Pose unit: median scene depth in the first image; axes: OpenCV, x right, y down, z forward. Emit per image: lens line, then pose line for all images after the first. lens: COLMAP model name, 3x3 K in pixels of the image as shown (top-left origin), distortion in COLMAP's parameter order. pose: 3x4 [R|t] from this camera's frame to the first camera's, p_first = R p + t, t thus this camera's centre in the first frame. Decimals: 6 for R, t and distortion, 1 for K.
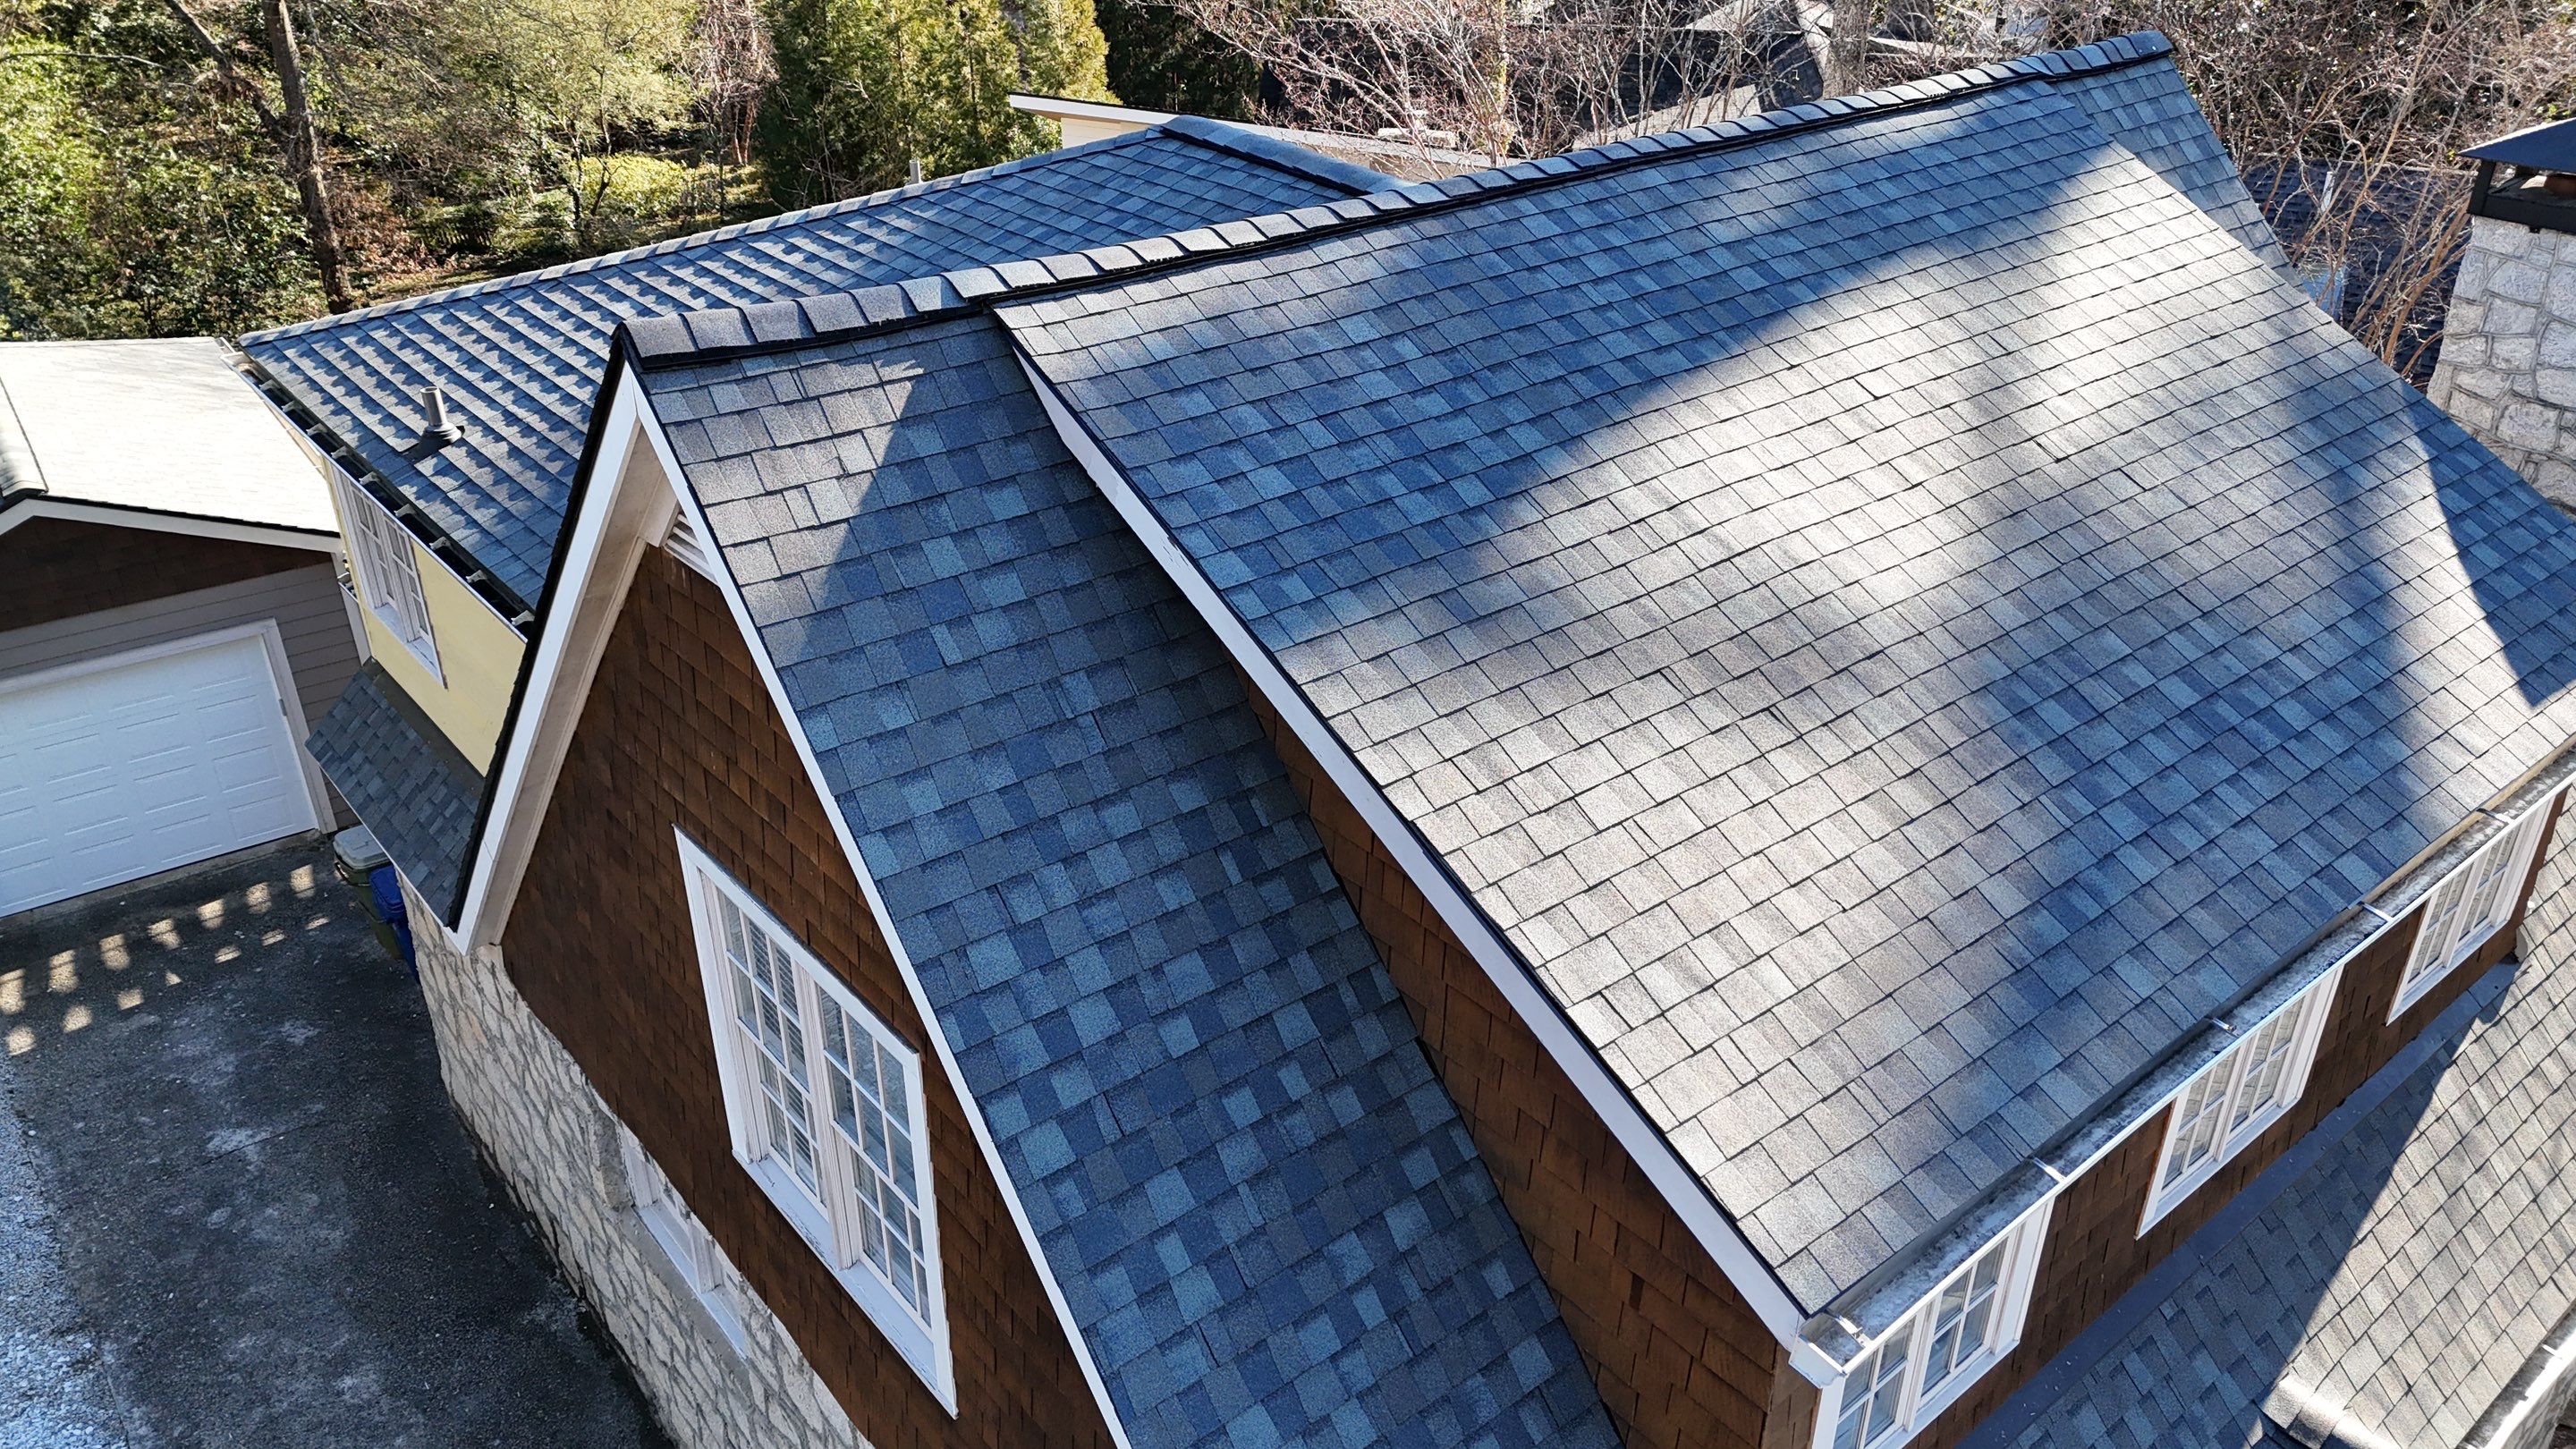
lens RADIAL K [[1882.4, 0, 1304.5], [0, 1882.4, 727.0], [0, 0, 1]] dist [0.079254, -0.065906]
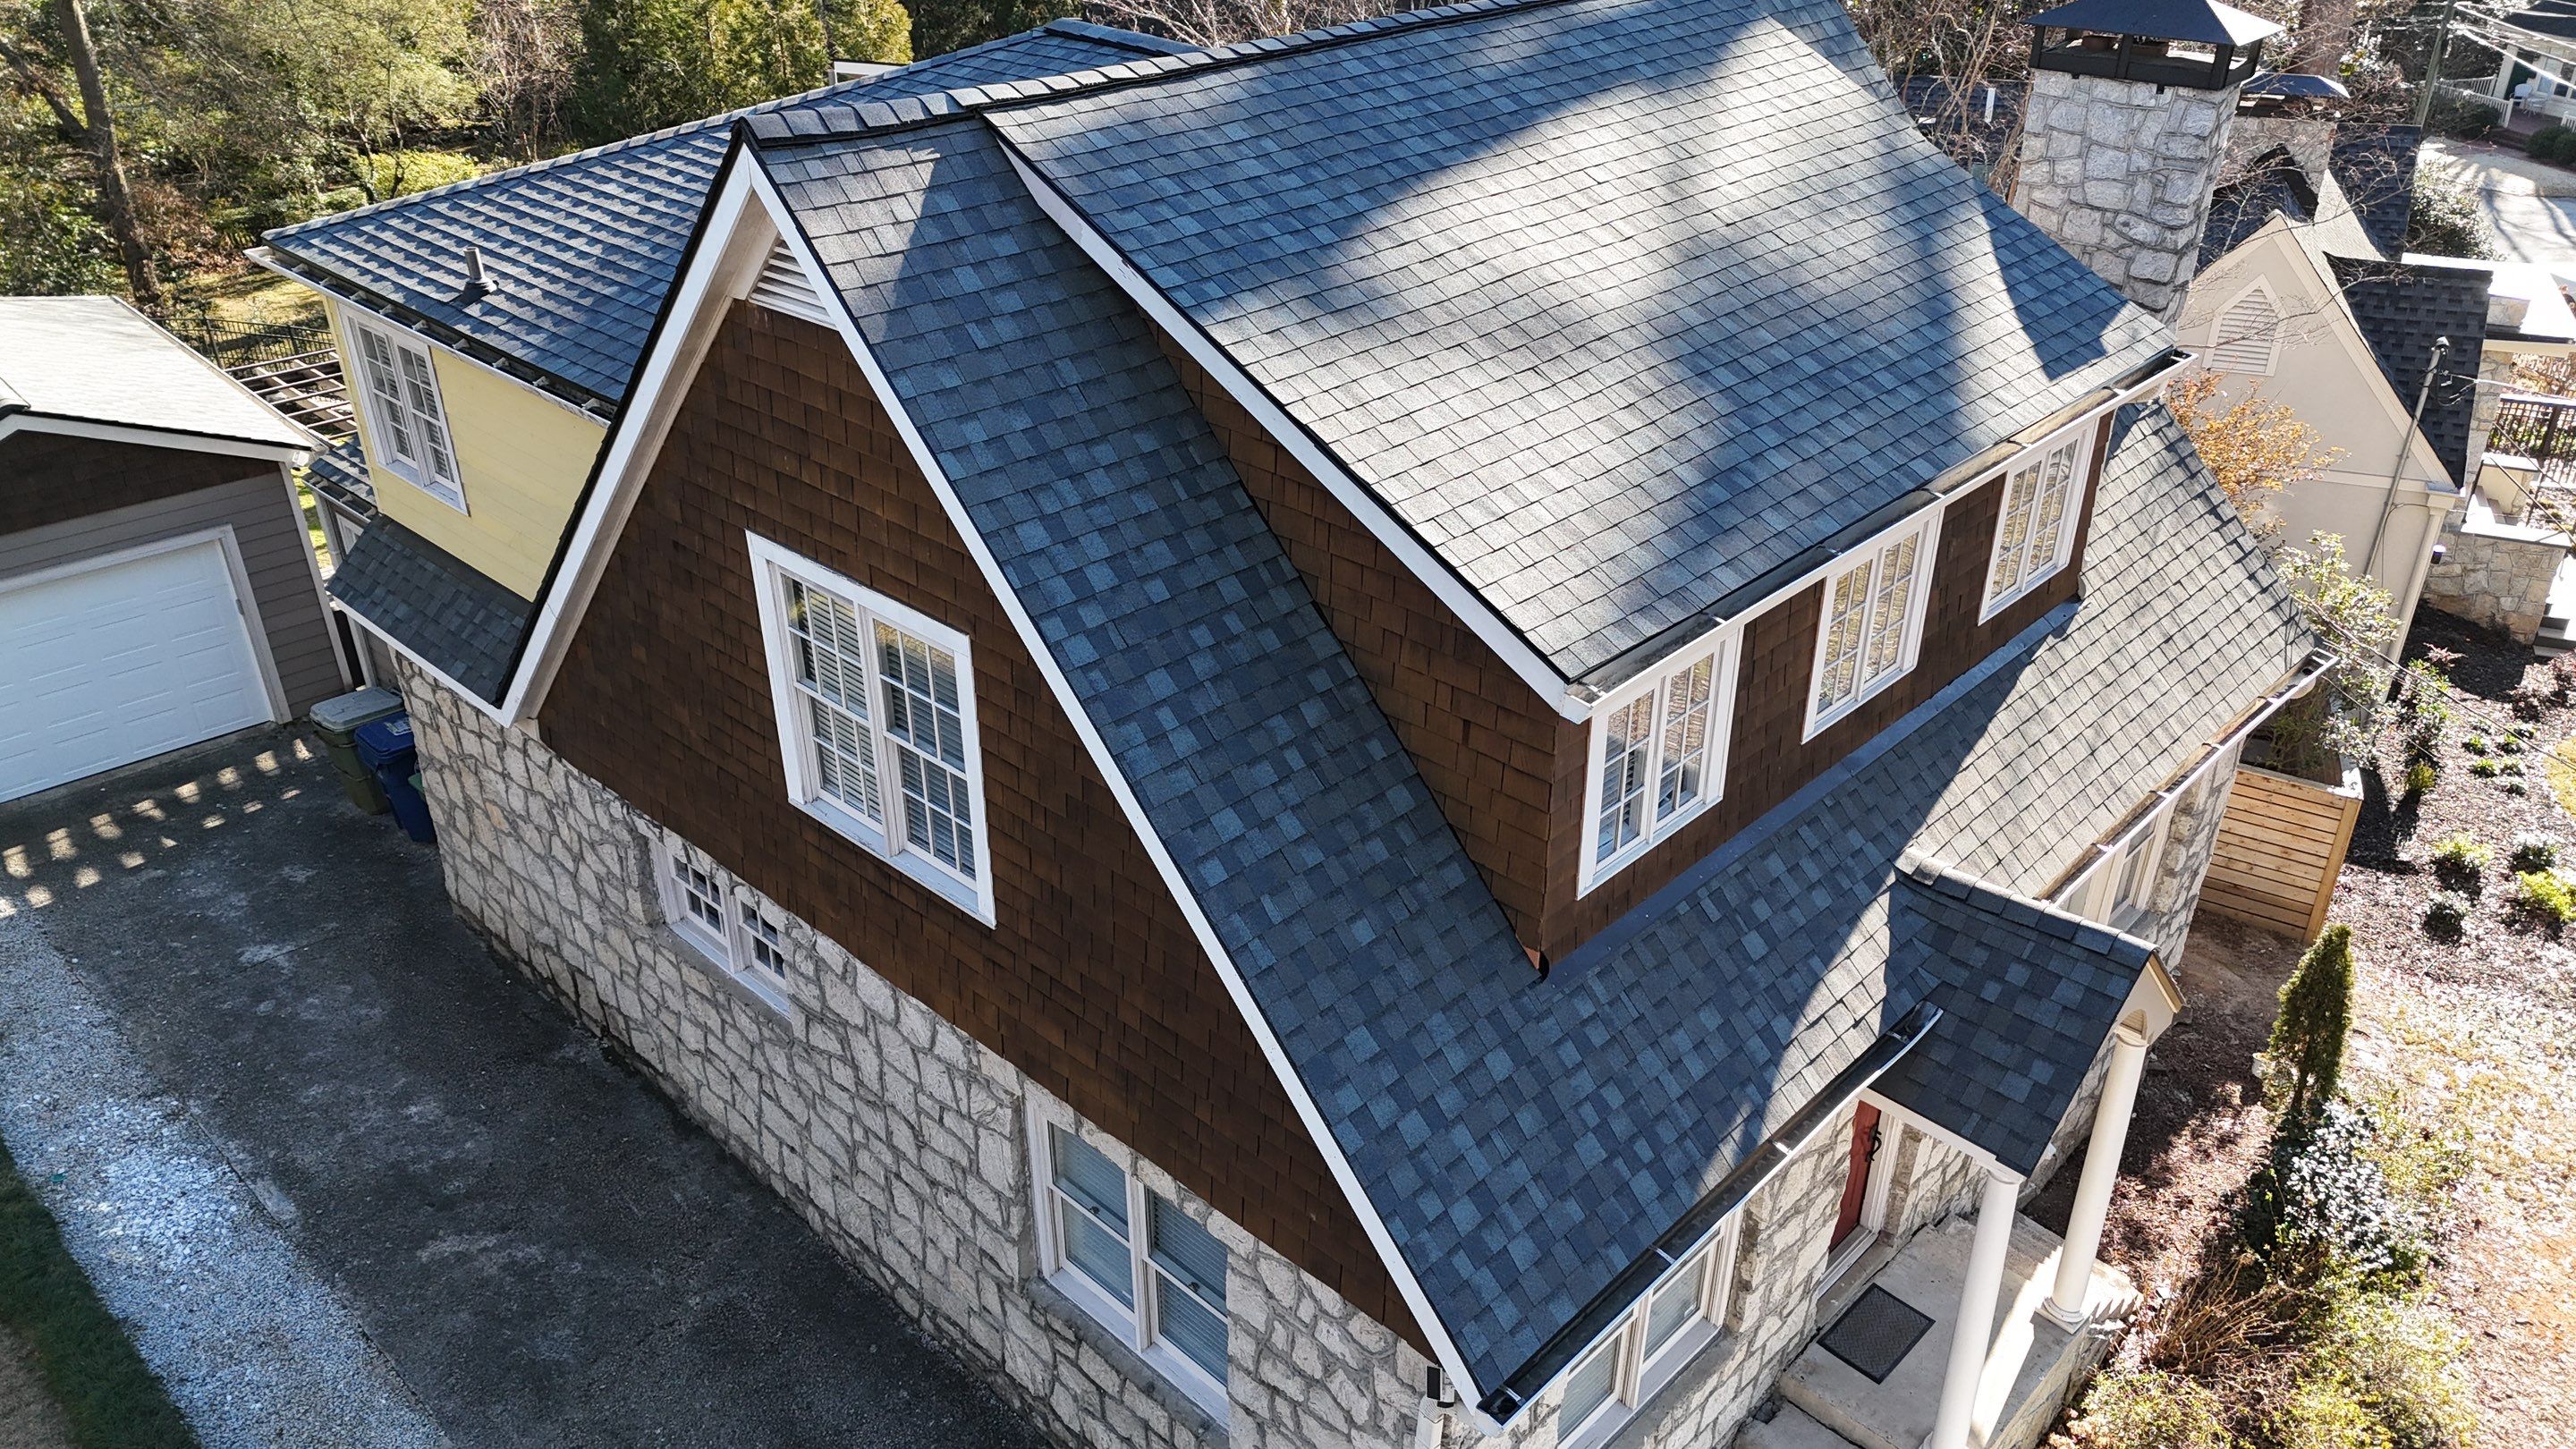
lens RADIAL K [[1882.4, 0, 1304.5], [0, 1882.4, 727.0], [0, 0, 1]] dist [0.079254, -0.065906]
pose [[0.993137, -0.062361, 0.098948, -0.078723], [0.062198, 0.998053, 0.004734, 0.206242], [-0.099050, 0.001453, 0.995081, -0.371013]]
